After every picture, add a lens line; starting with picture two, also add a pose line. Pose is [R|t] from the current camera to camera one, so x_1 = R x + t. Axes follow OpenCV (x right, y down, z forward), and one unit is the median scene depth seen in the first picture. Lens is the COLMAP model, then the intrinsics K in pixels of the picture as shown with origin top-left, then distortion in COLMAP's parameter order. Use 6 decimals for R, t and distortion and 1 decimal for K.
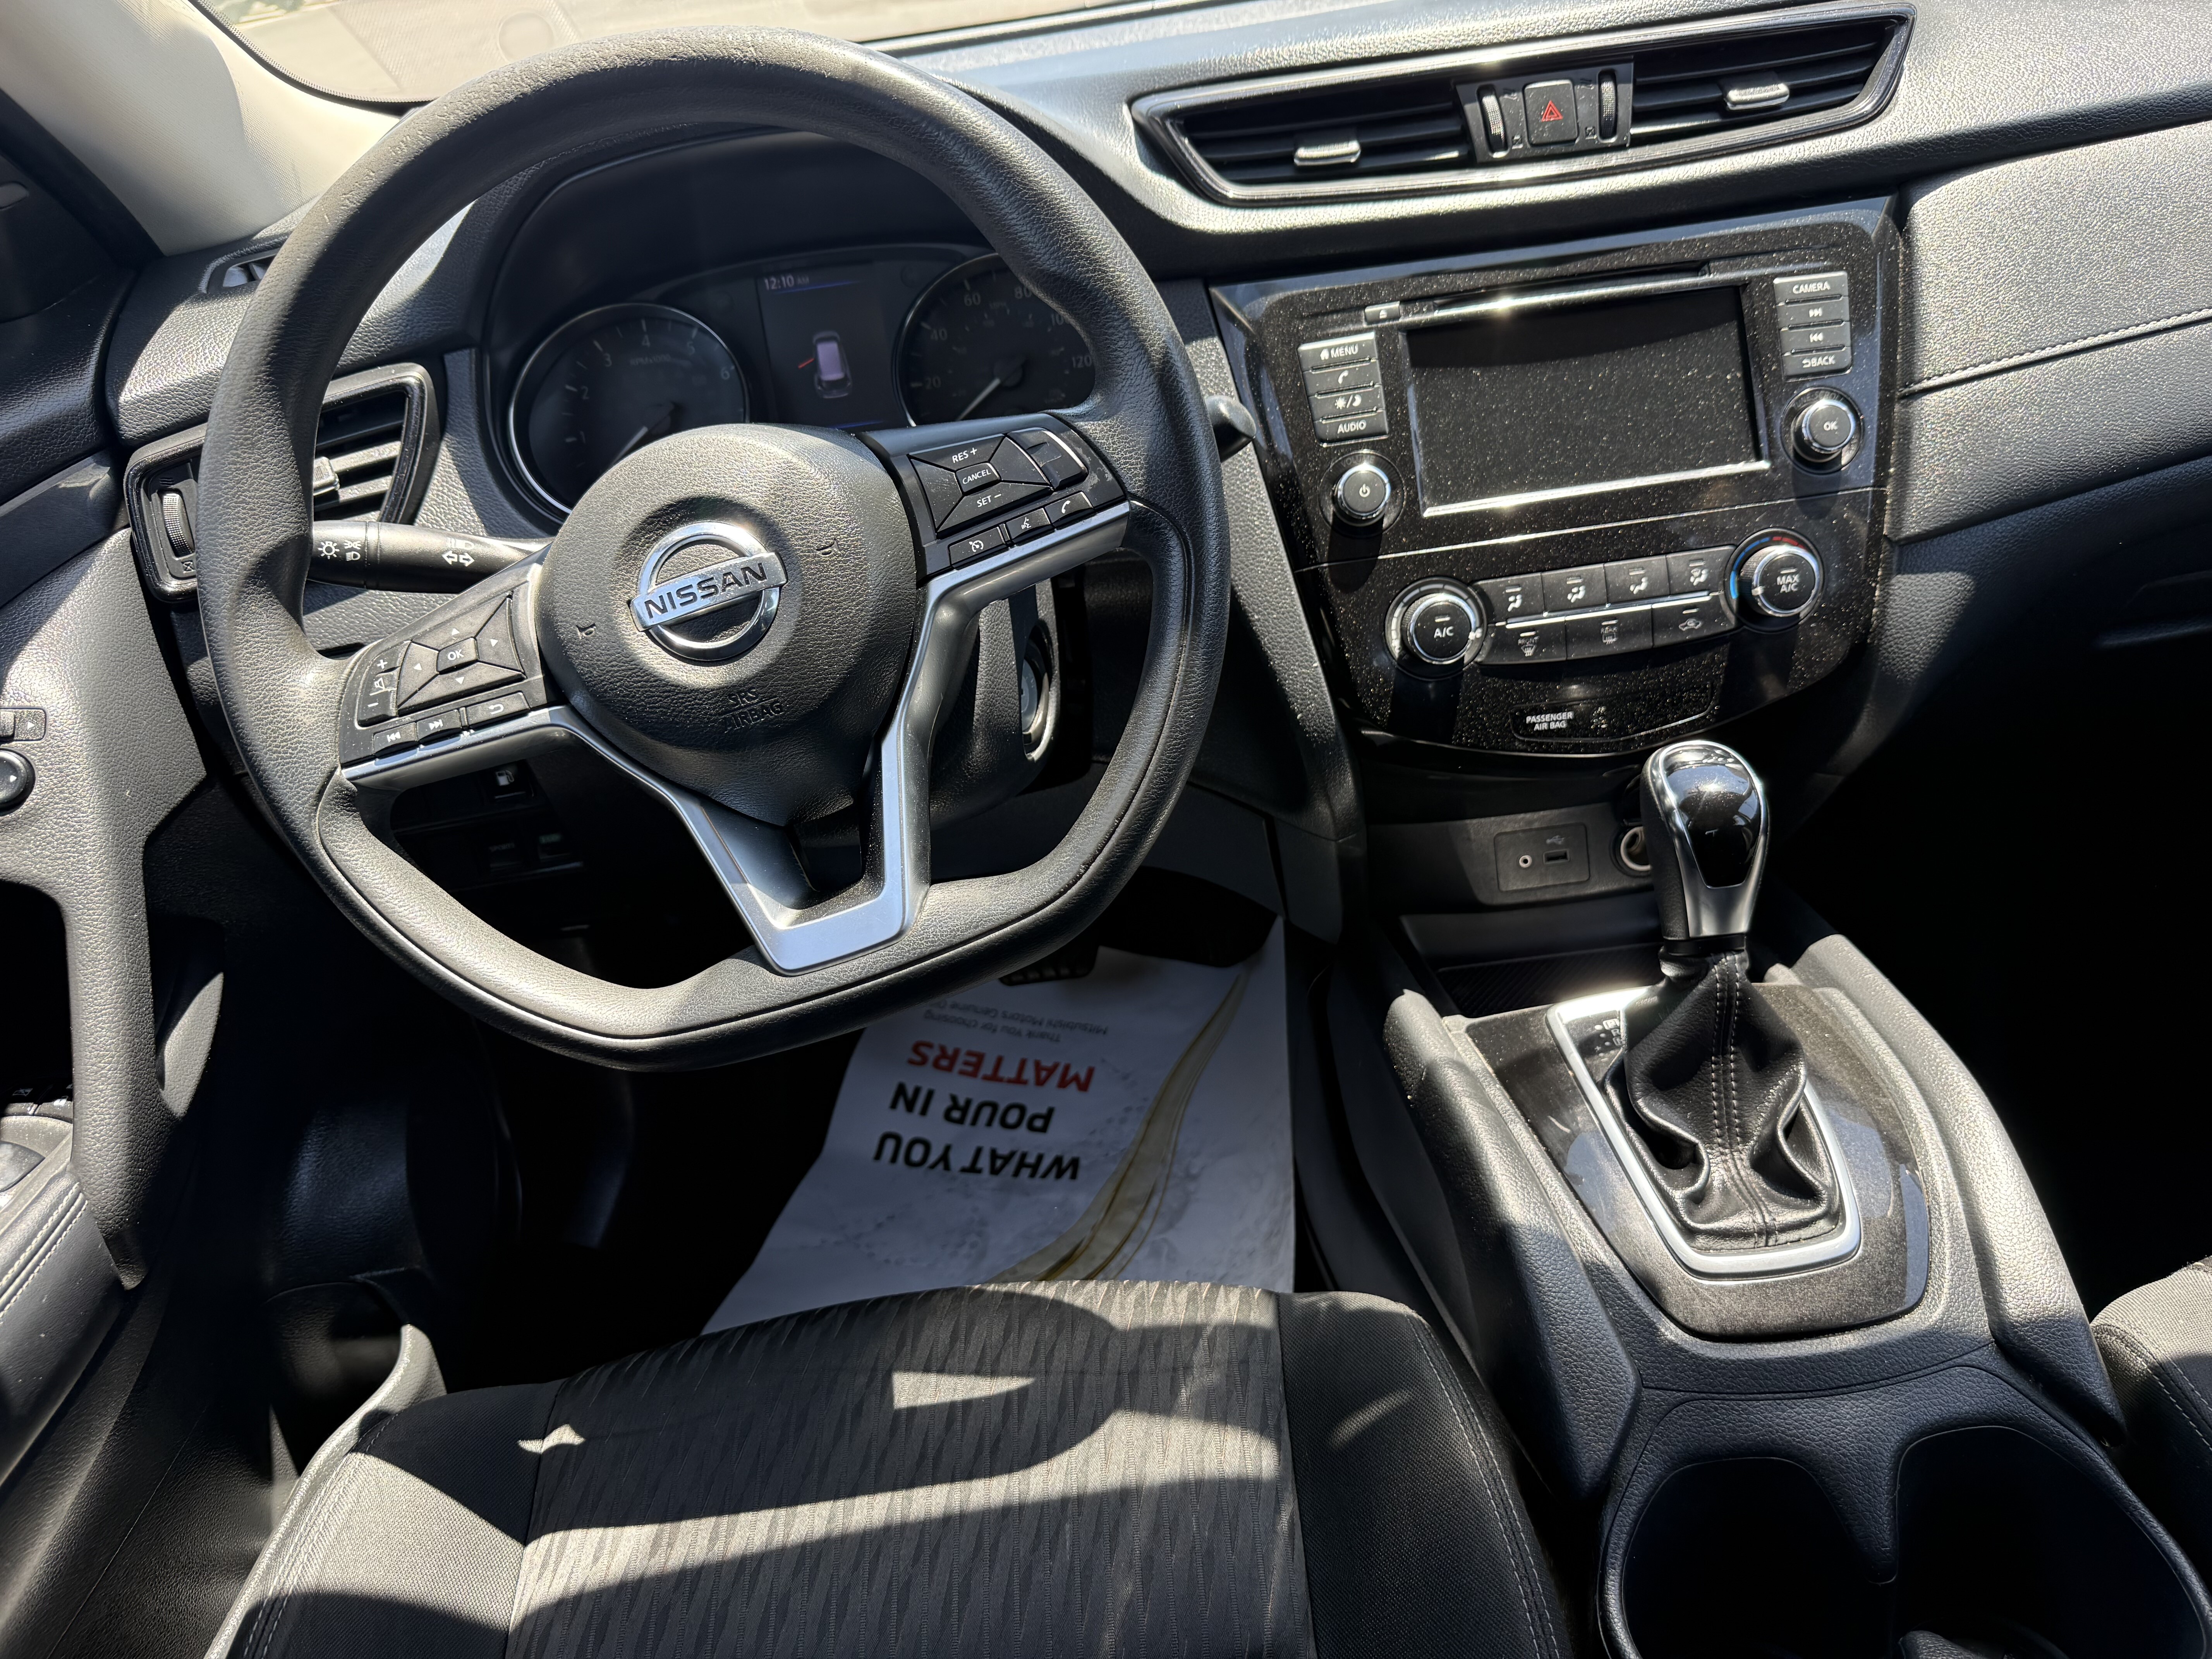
lens RADIAL K [[1554.0, 0, 1106.0], [0, 1554.0, 829.5], [0, 0, 1]] dist [-0.002178, -0.001916]
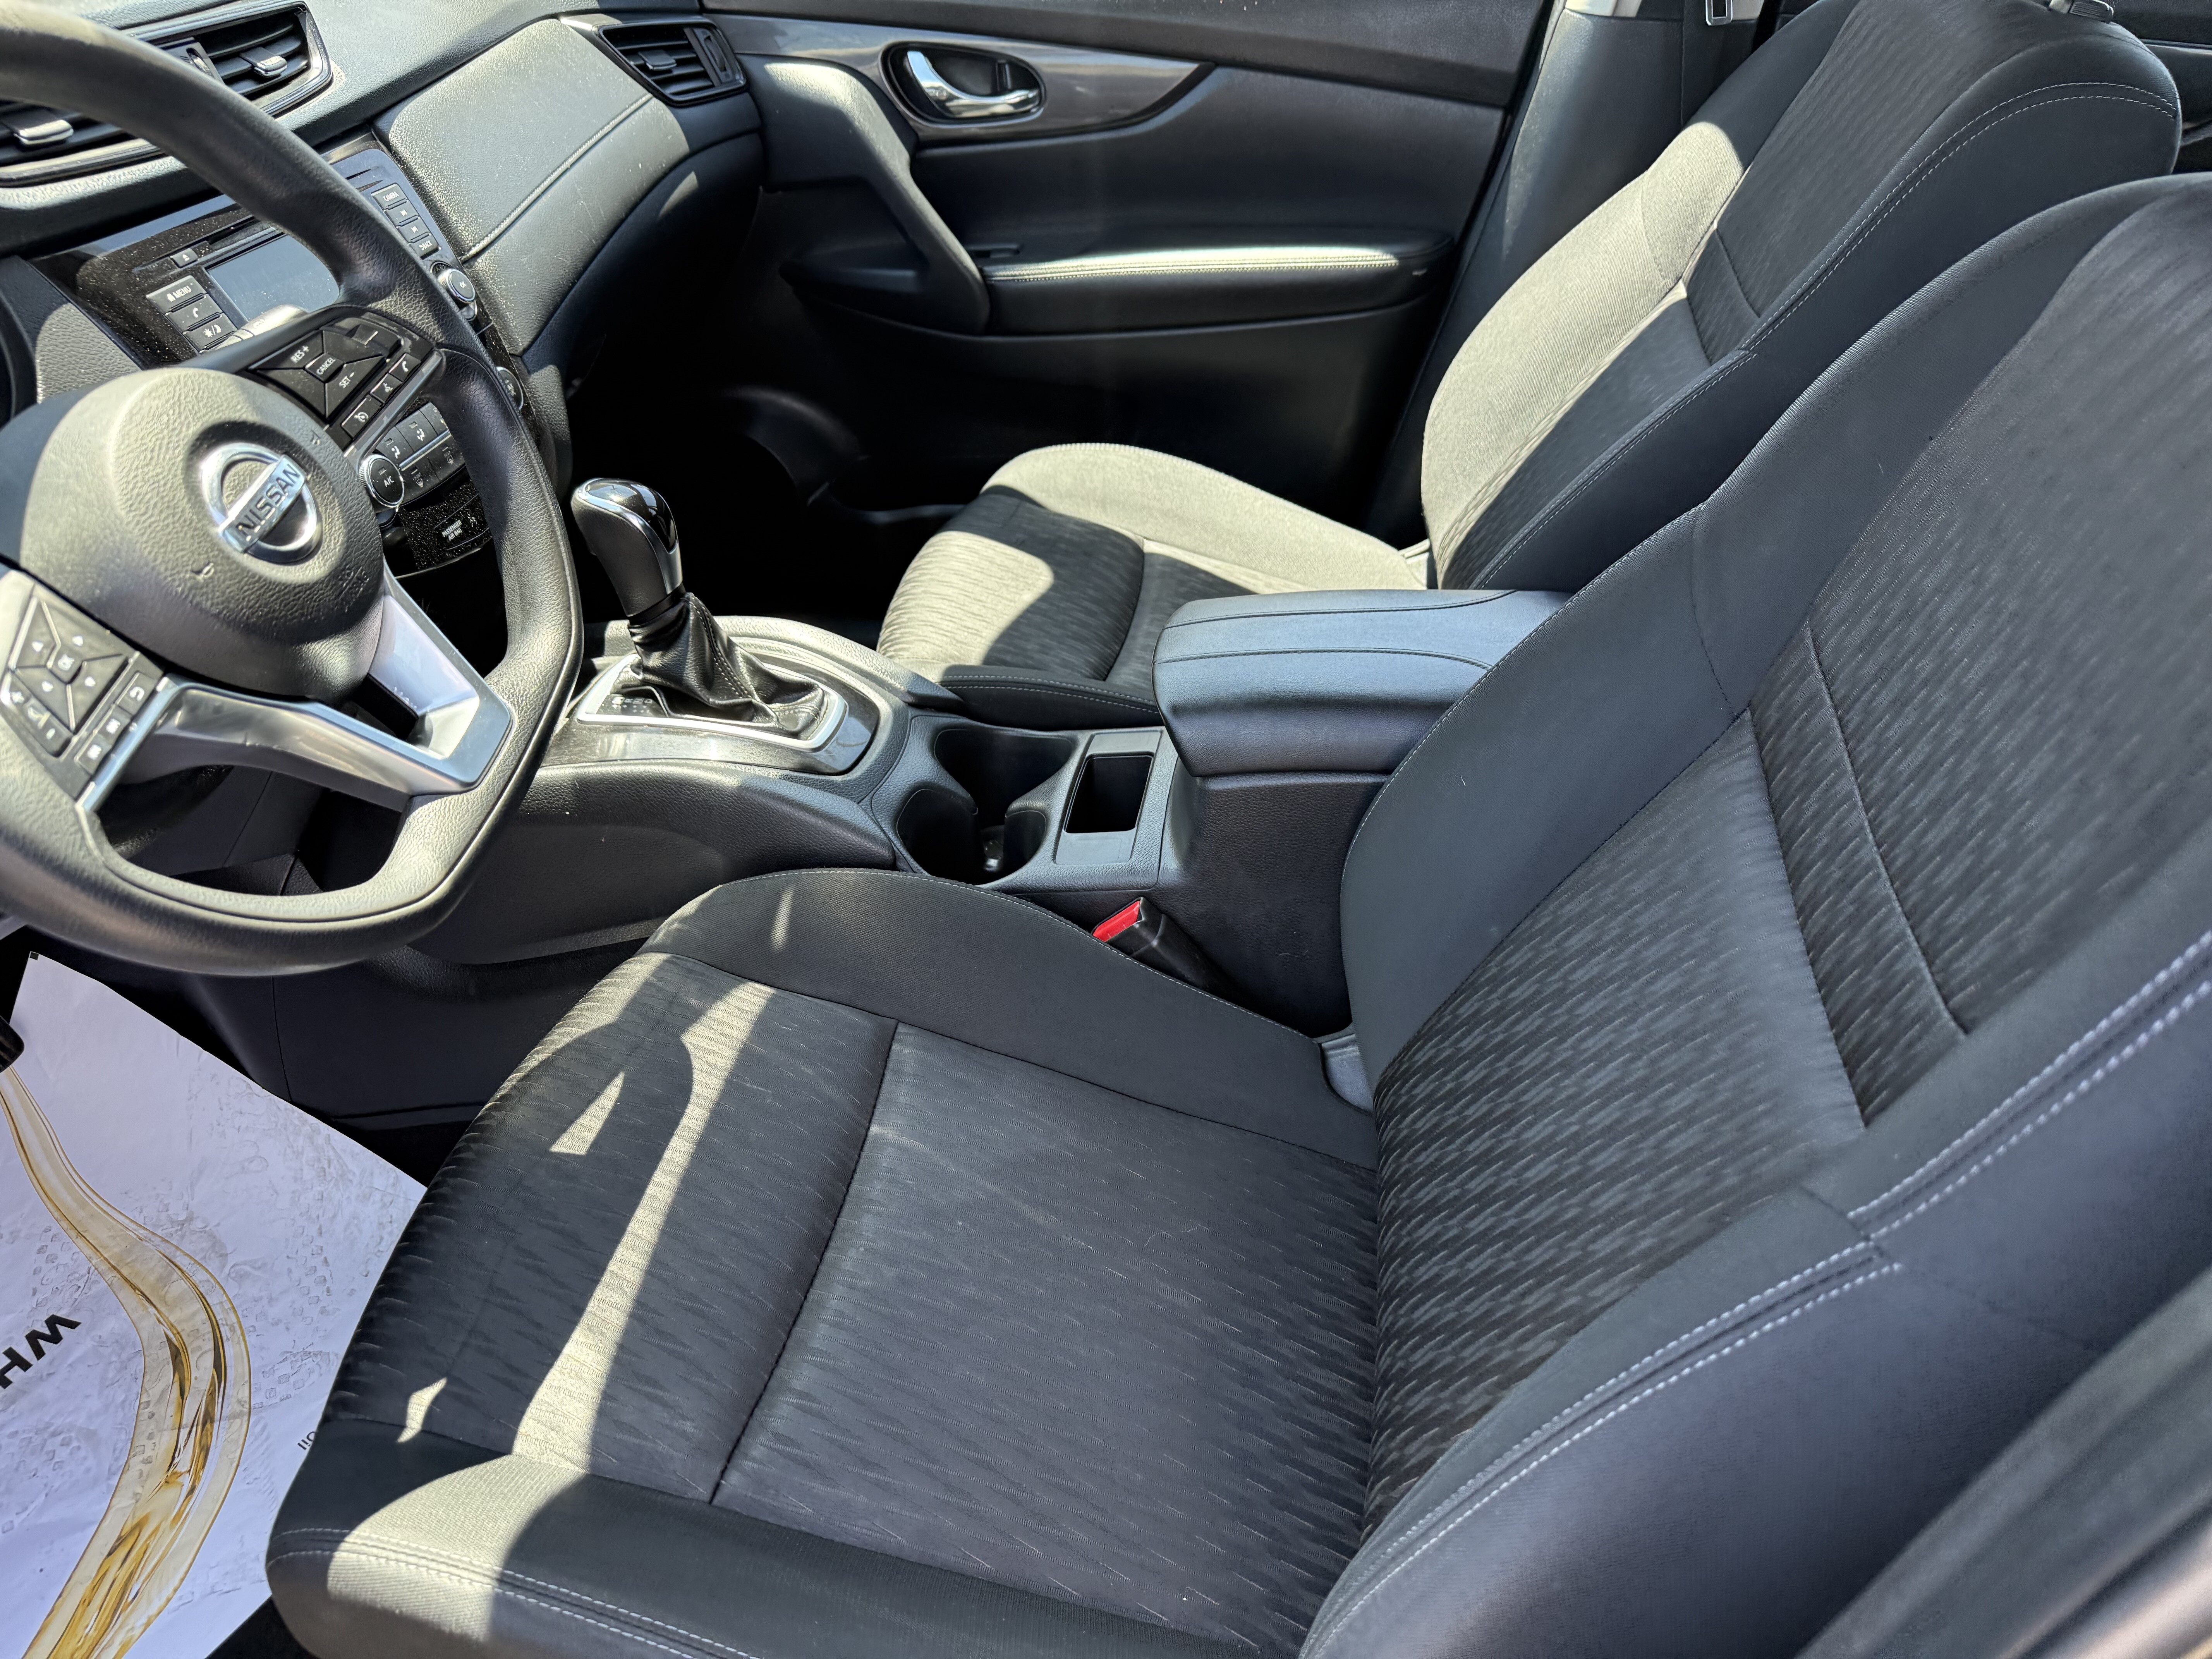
lens RADIAL K [[1433.2, 0, 1106.0], [0, 1433.2, 829.5], [0, 0, 1]] dist [-0.041683, -0.000293]
pose [[0.231558, -0.483524, 0.844148, -0.888557], [0.459504, 0.819195, 0.343185, -0.026877], [-0.857460, 0.308422, 0.411872, 0.128927]]
